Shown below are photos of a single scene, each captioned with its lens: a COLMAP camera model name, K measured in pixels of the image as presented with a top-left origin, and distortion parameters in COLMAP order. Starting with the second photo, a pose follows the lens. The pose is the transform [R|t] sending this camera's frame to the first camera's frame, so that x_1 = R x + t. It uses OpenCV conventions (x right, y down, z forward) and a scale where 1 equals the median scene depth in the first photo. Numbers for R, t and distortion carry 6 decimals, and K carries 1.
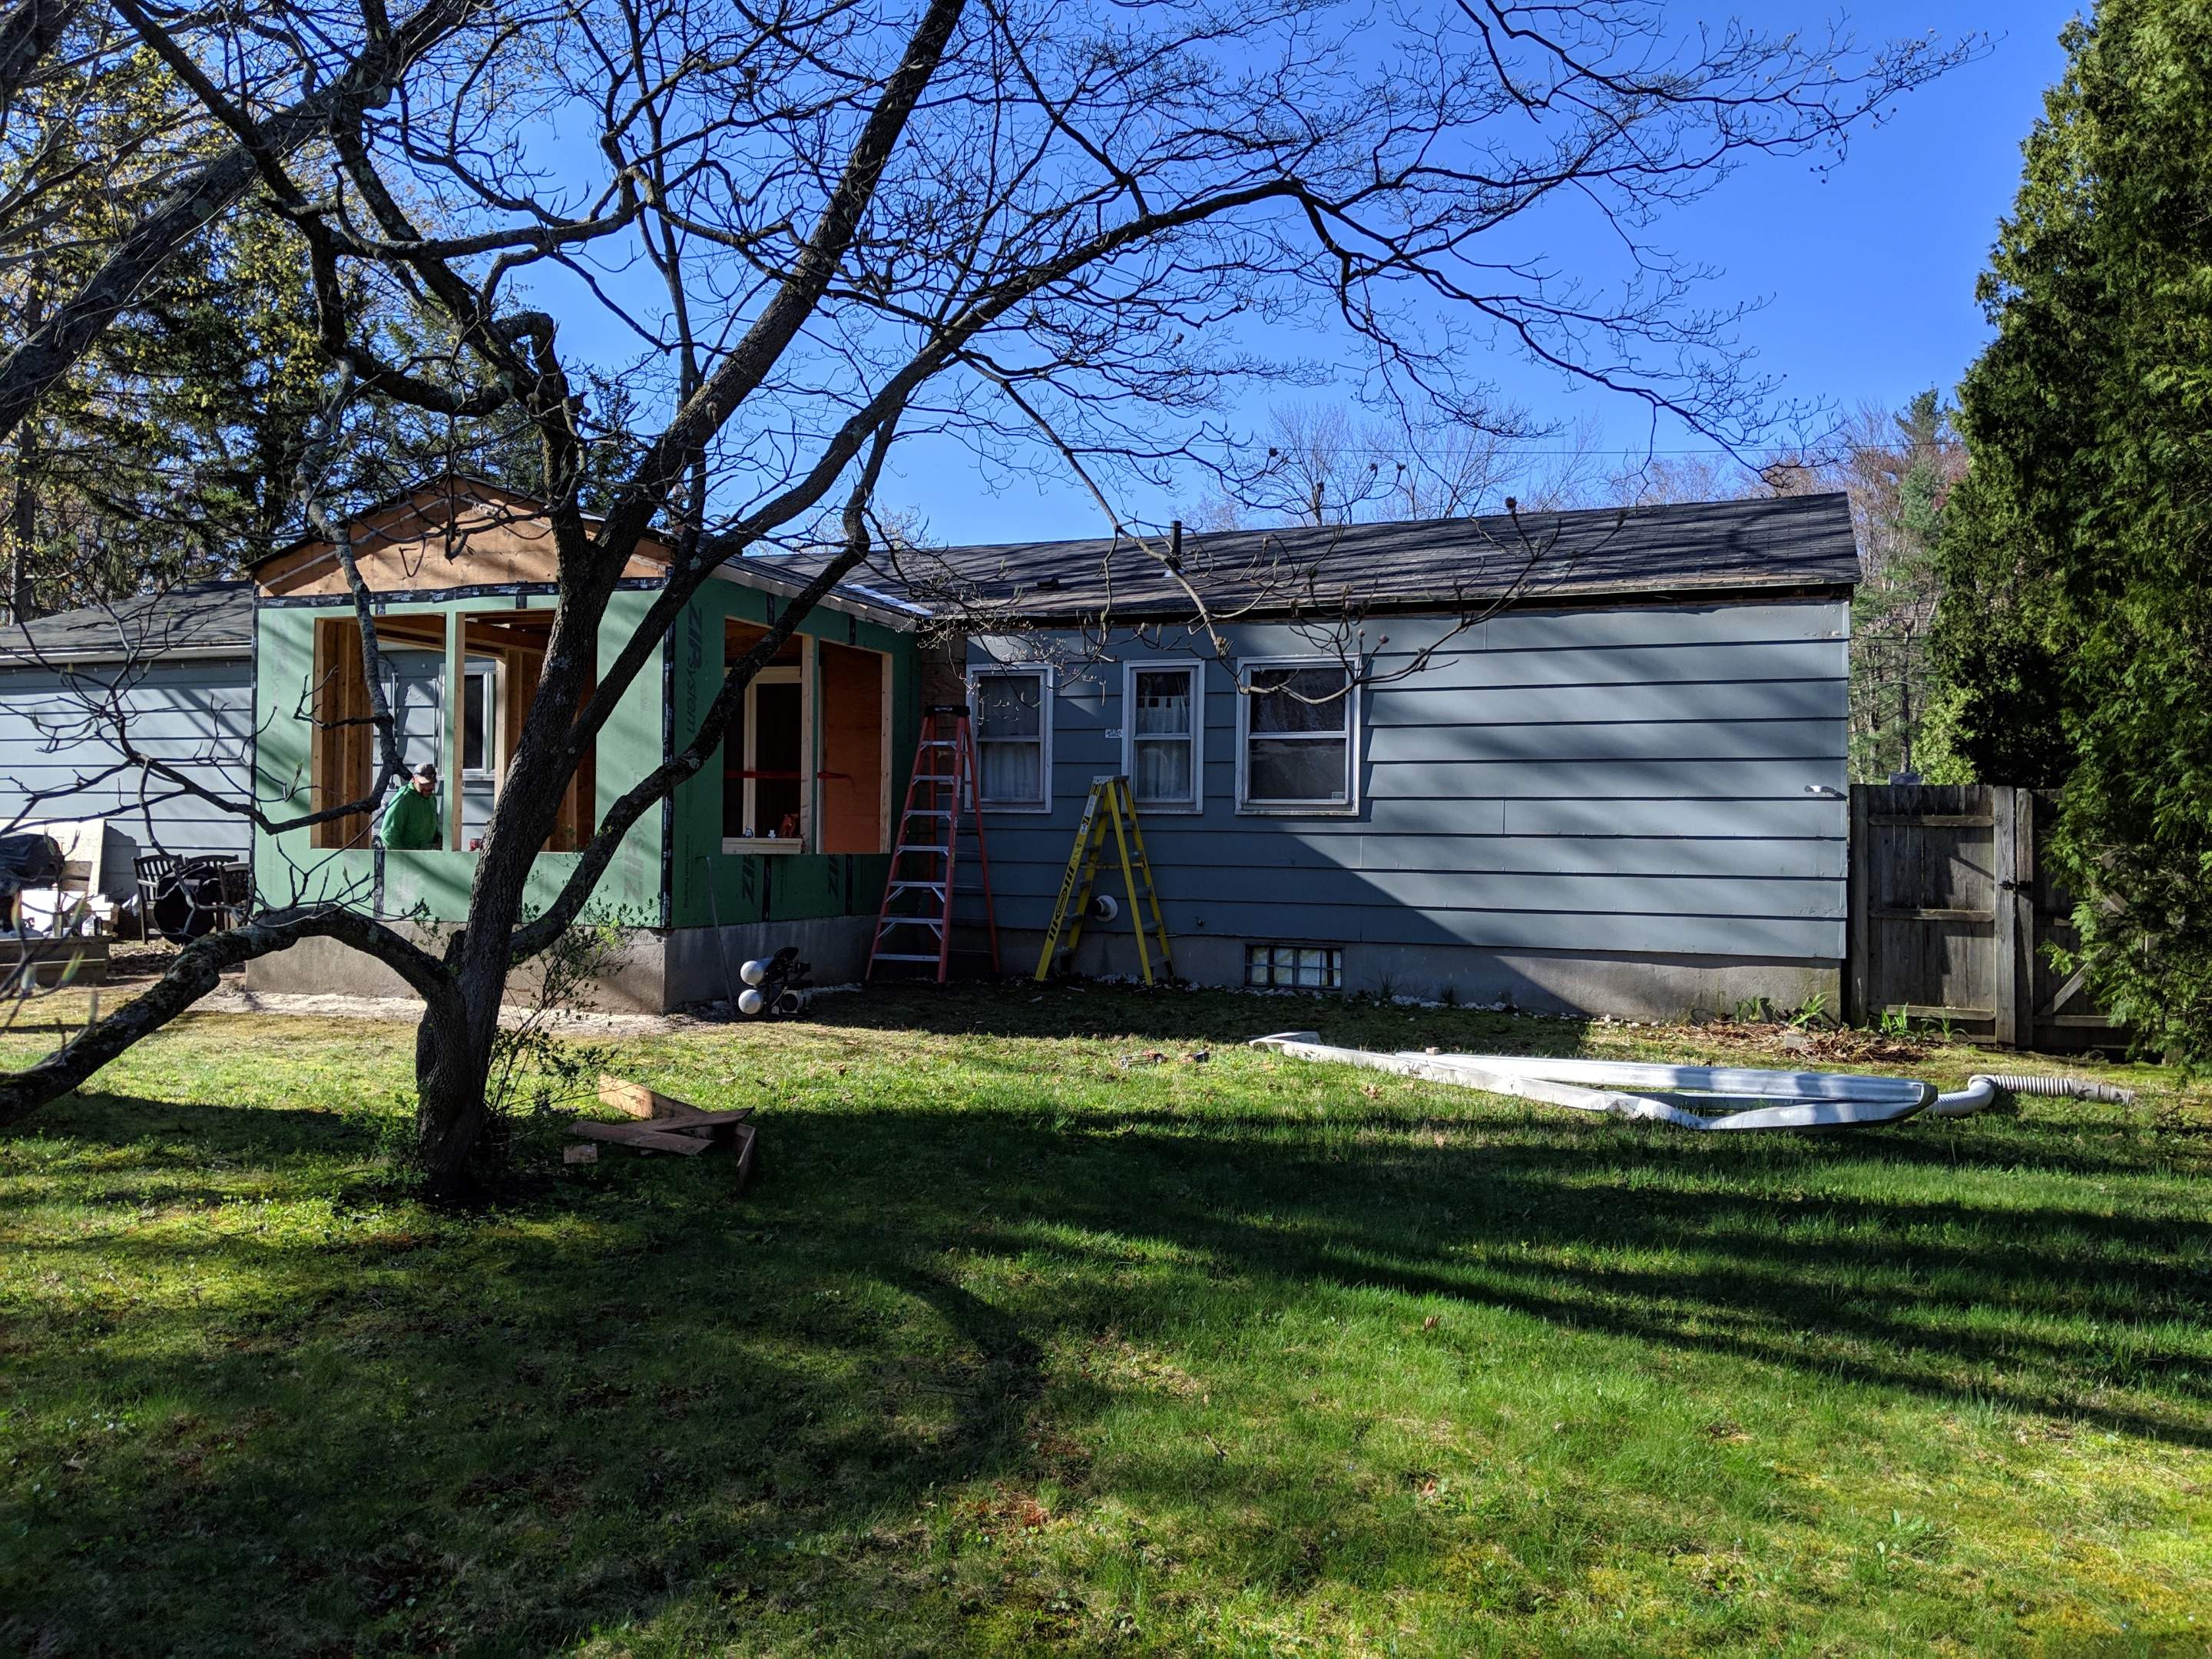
lens RADIAL K [[1744.0, 0, 1112.4], [0, 1744.0, 821.9], [0, 0, 1]] dist [0.086217, -0.137934]
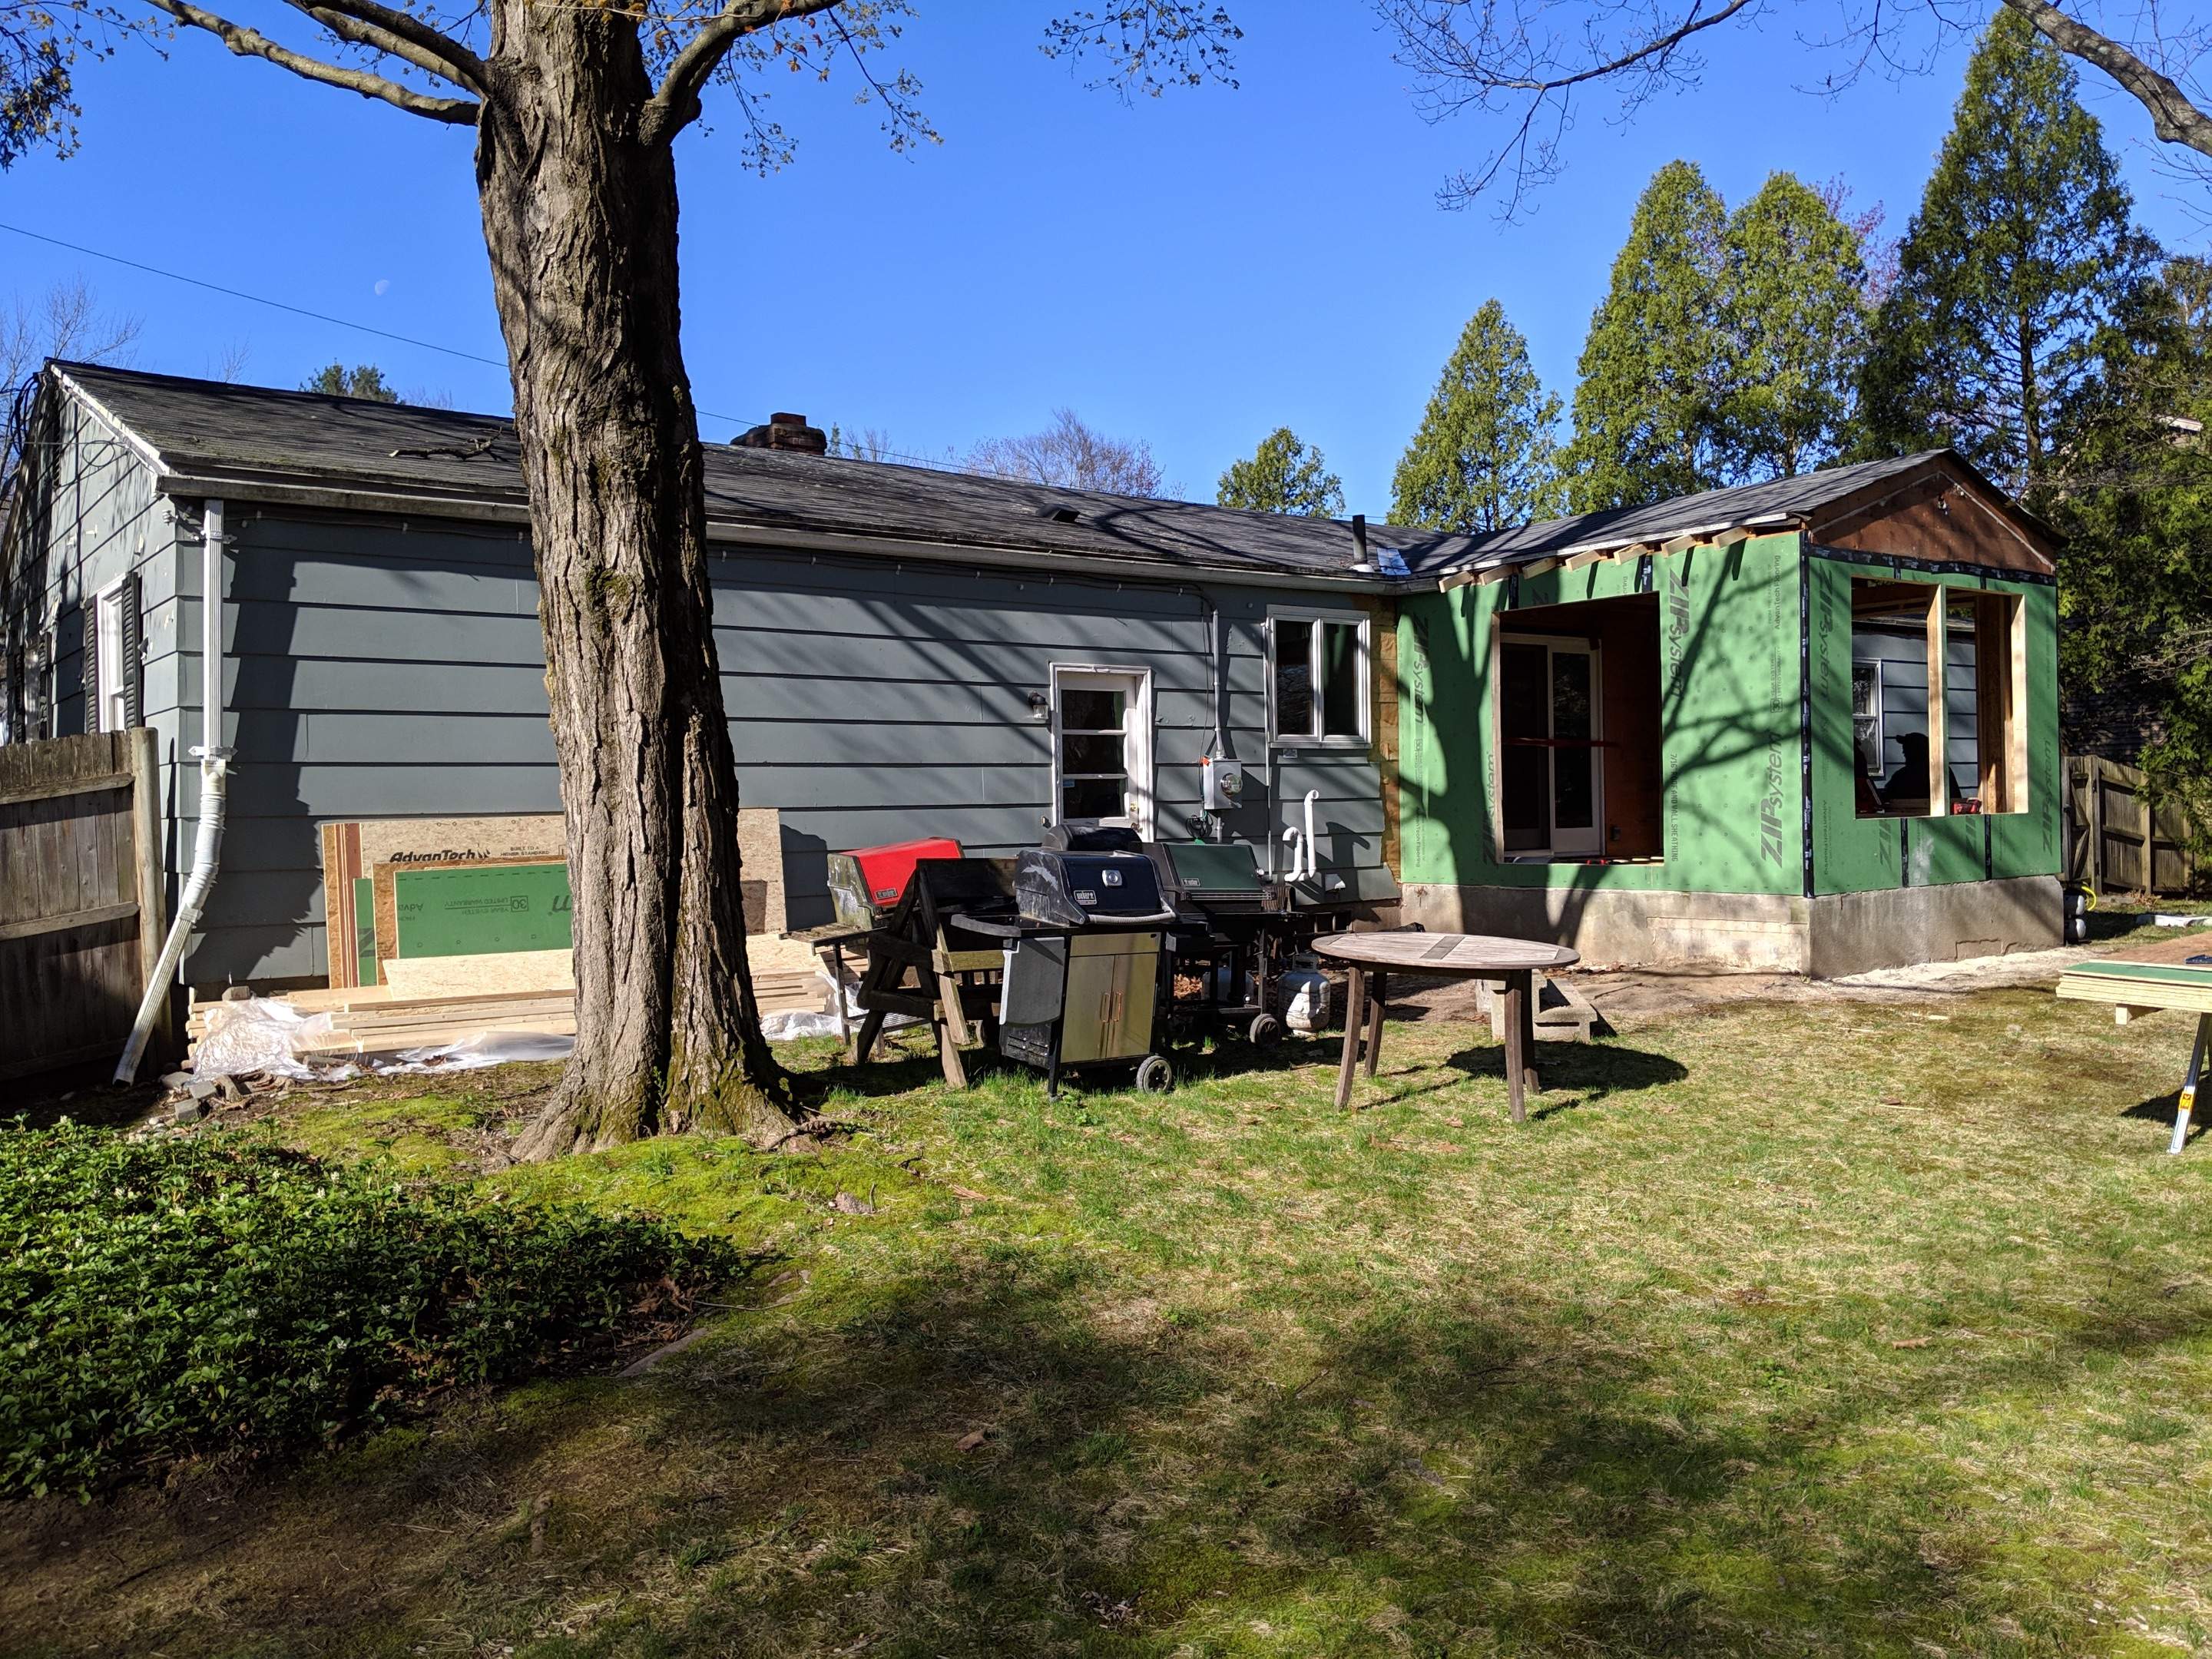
lens RADIAL K [[1744.0, 0, 1123.0], [0, 1744.0, 821.3], [0, 0, 1]] dist [0.086217, -0.137934]
pose [[0.507733, -0.030699, 0.860968, -1.823104], [0.018914, 0.999521, 0.024486, -0.017663], [-0.861307, 0.003852, 0.508070, 1.068040]]
